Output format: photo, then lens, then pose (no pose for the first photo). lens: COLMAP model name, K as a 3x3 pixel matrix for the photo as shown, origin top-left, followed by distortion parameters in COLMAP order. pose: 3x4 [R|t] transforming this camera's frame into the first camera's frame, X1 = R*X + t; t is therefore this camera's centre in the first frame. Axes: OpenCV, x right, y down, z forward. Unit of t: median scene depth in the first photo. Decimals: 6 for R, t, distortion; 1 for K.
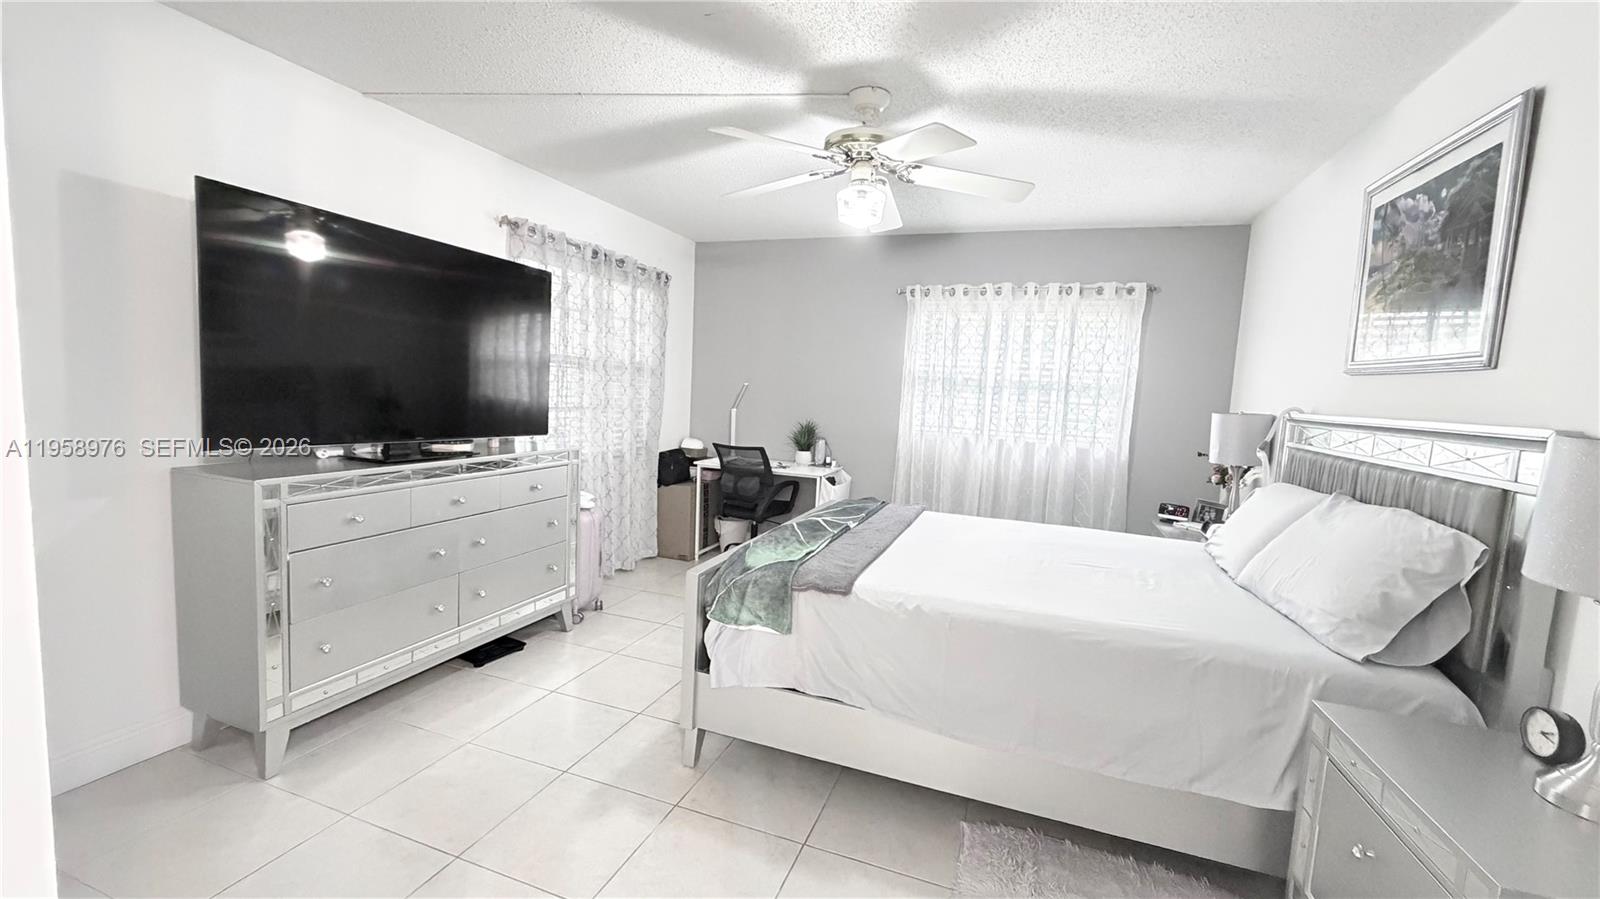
lens RADIAL K [[634.3, 0, 802.3], [0, 634.3, 446.6], [0, 0, 1]] dist [0.001285, 0.000567]
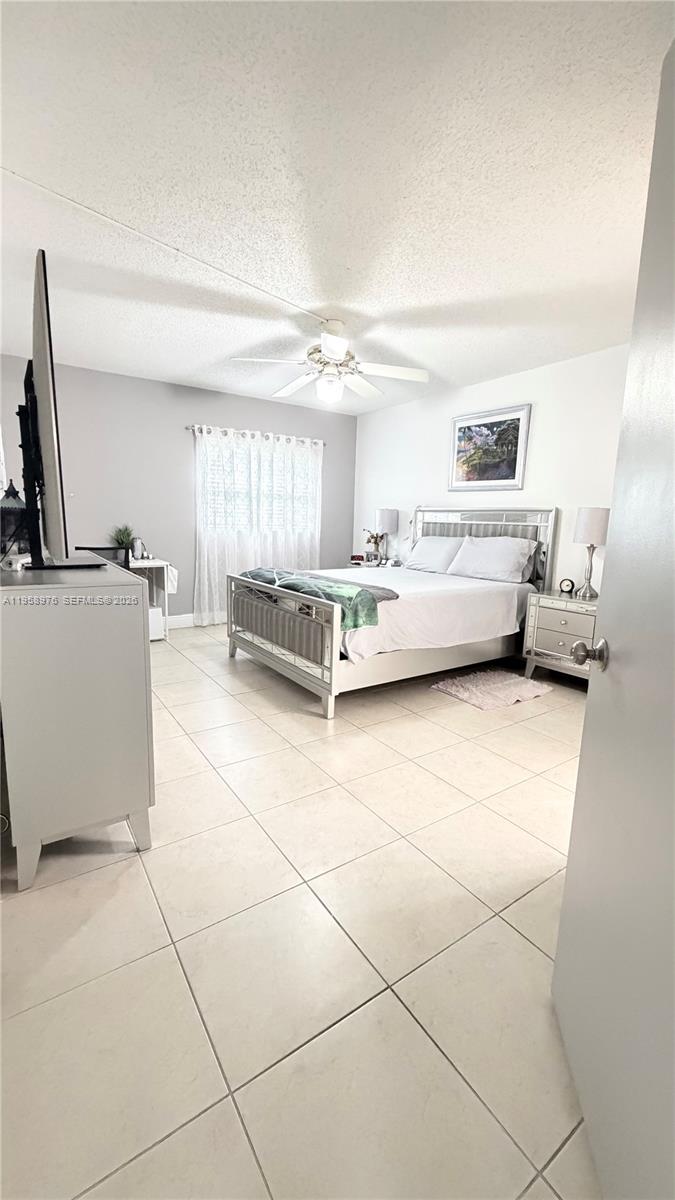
lens RADIAL K [[475.7, 0, 335.8], [0, 475.7, 602.5], [0, 0, 1]] dist [0.001285, 0.000567]
pose [[0.595758, -0.172509, 0.784419, -1.072108], [0.078379, 0.984487, 0.156979, -0.010196], [-0.799330, -0.032040, 0.600037, 0.201009]]
